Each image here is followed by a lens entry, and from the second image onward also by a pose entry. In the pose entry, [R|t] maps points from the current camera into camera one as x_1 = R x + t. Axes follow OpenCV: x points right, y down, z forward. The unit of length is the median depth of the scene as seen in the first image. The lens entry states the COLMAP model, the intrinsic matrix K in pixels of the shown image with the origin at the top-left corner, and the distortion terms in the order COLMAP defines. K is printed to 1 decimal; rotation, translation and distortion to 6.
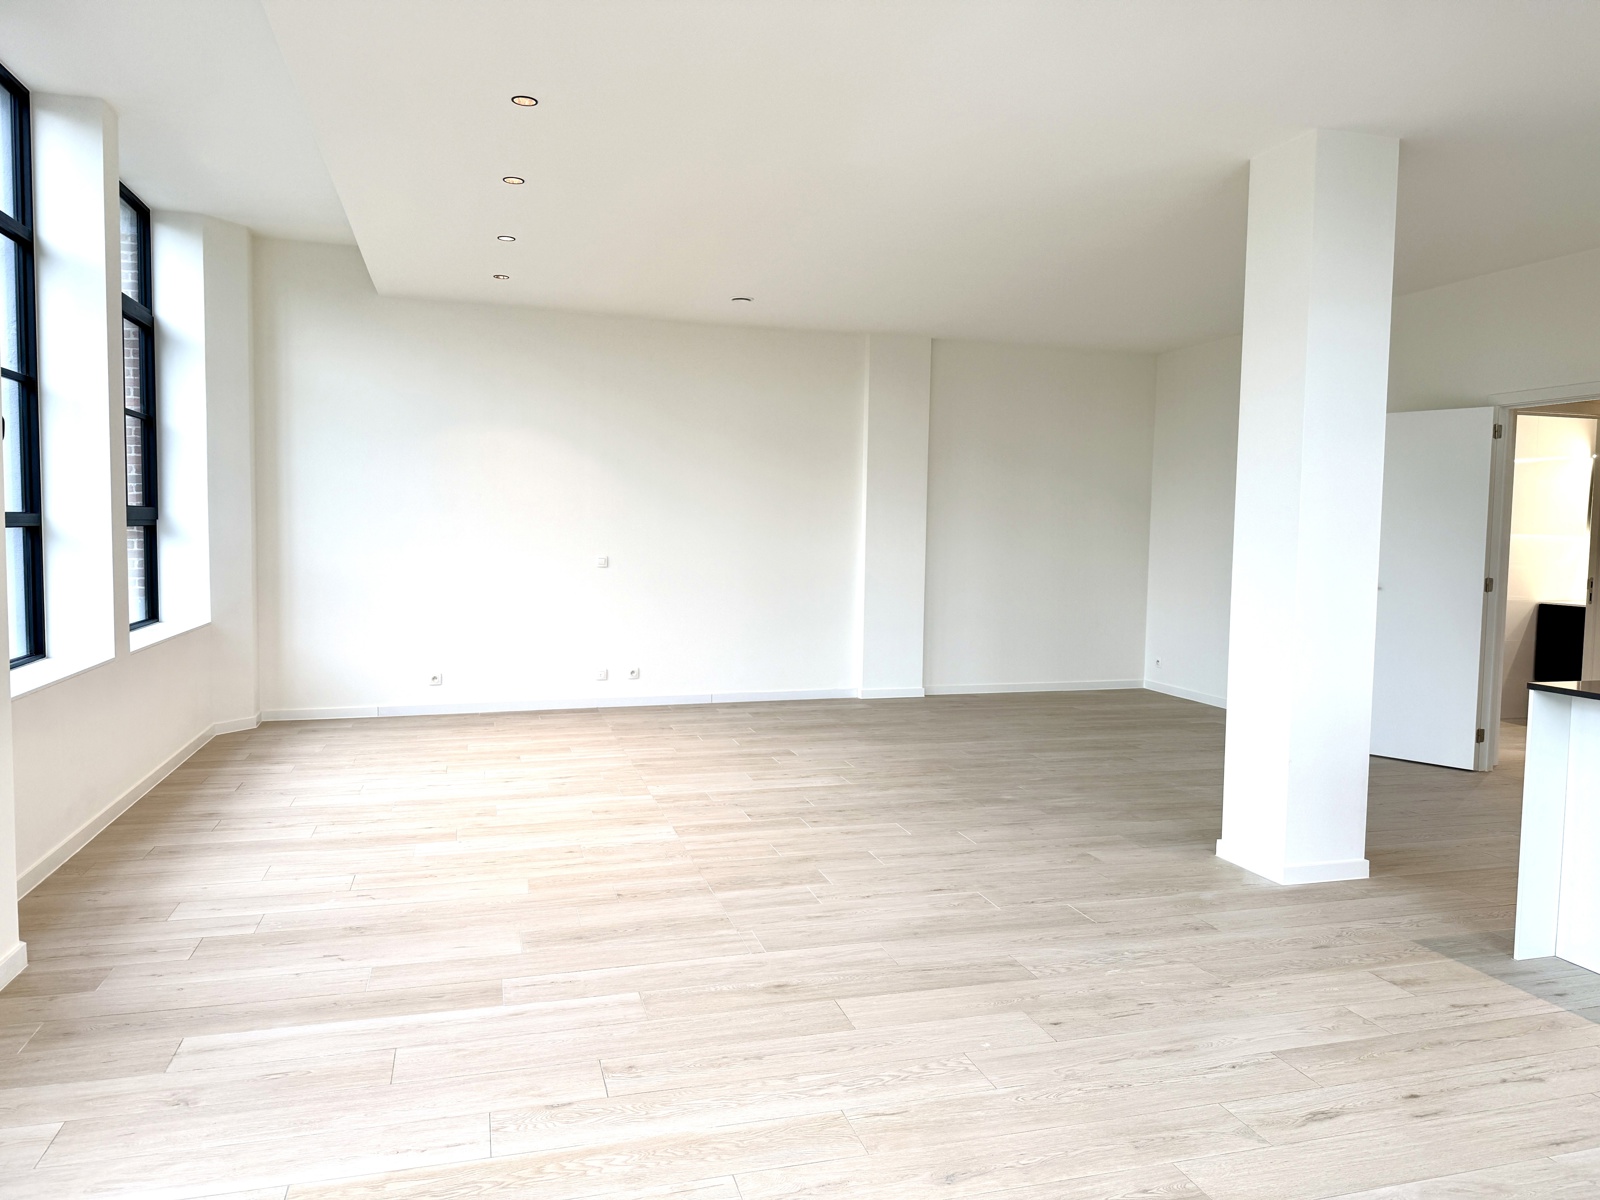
lens RADIAL K [[1139.4, 0, 816.4], [0, 1139.4, 575.2], [0, 0, 1]] dist [-0.003279, -0.006510]
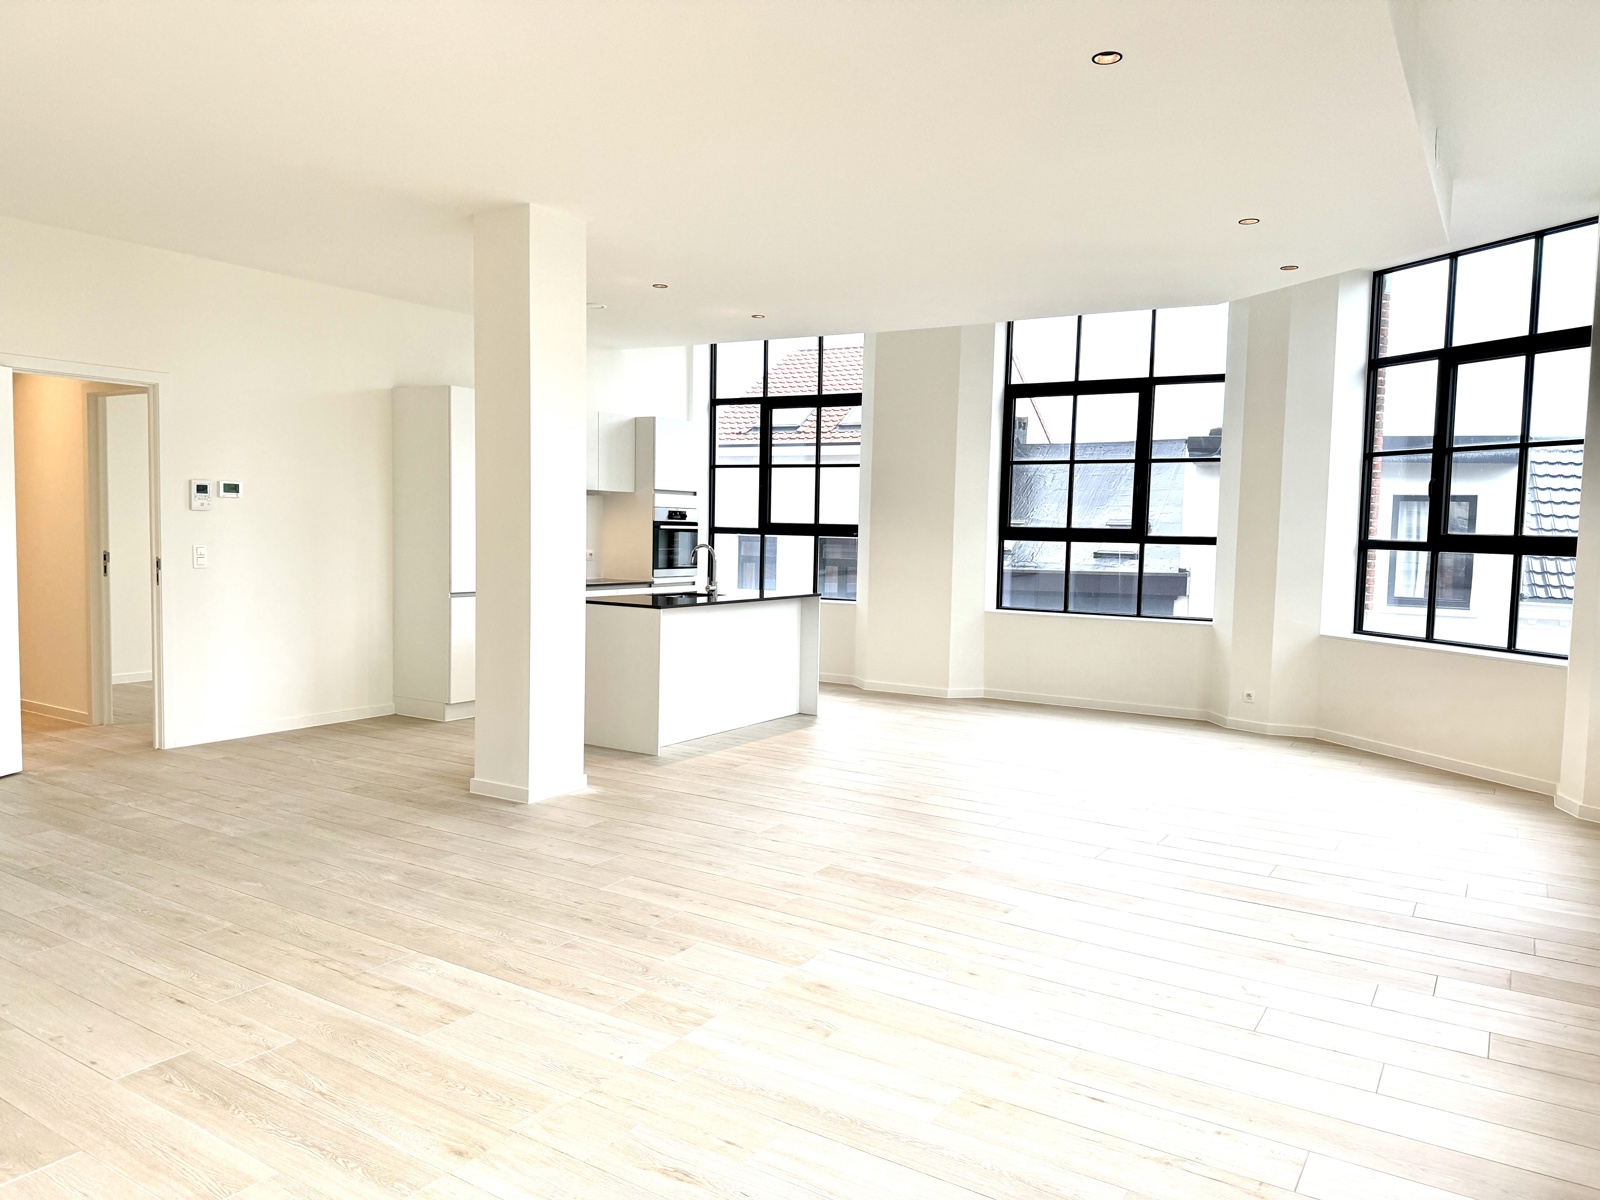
lens RADIAL K [[1104.7, 0, 787.6], [0, 1104.7, 597.3], [0, 0, 1]] dist [0.112857, -0.204848]
pose [[-0.648533, -0.080717, 0.756895, -0.663712], [0.001634, 0.994212, 0.107426, -0.084107], [-0.761185, 0.070906, -0.644647, 1.525414]]
